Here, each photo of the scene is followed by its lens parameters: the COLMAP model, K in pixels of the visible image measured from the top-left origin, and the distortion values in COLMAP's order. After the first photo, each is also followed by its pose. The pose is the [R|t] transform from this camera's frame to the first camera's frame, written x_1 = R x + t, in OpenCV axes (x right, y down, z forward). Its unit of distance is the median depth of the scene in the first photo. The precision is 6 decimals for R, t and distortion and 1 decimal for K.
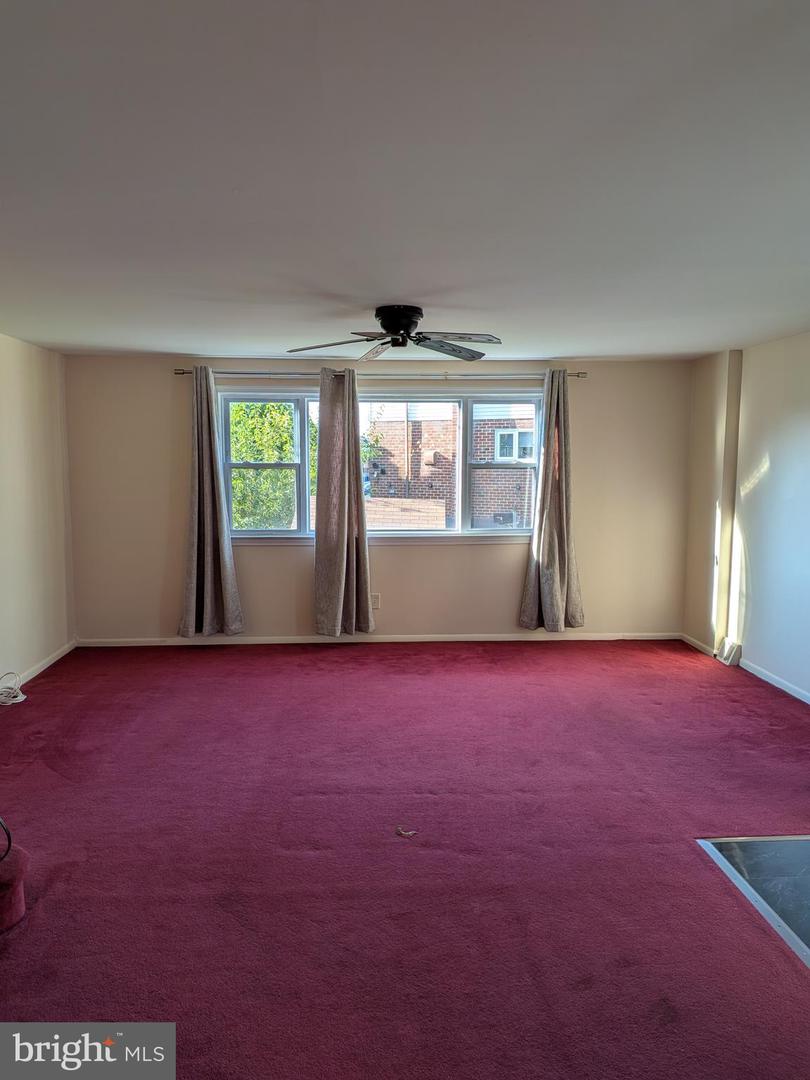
lens RADIAL K [[798.3, 0, 405.0], [0, 798.3, 540.0], [0, 0, 1]] dist [0.046253, -0.000435]
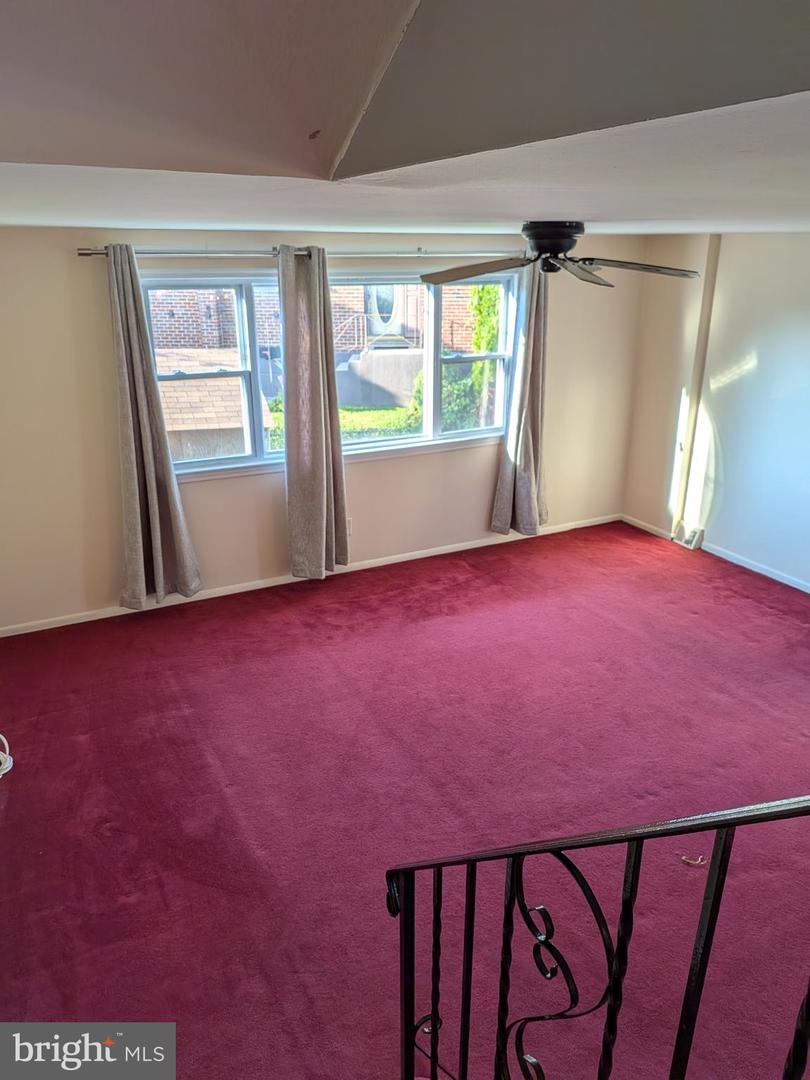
lens RADIAL K [[798.3, 0, 405.0], [0, 798.3, 540.0], [0, 0, 1]] dist [0.046253, -0.000435]
pose [[0.905745, -0.144696, 0.398357, -0.348858], [0.038885, 0.964322, 0.261861, -0.142883], [-0.422035, -0.221689, 0.879057, 0.223312]]
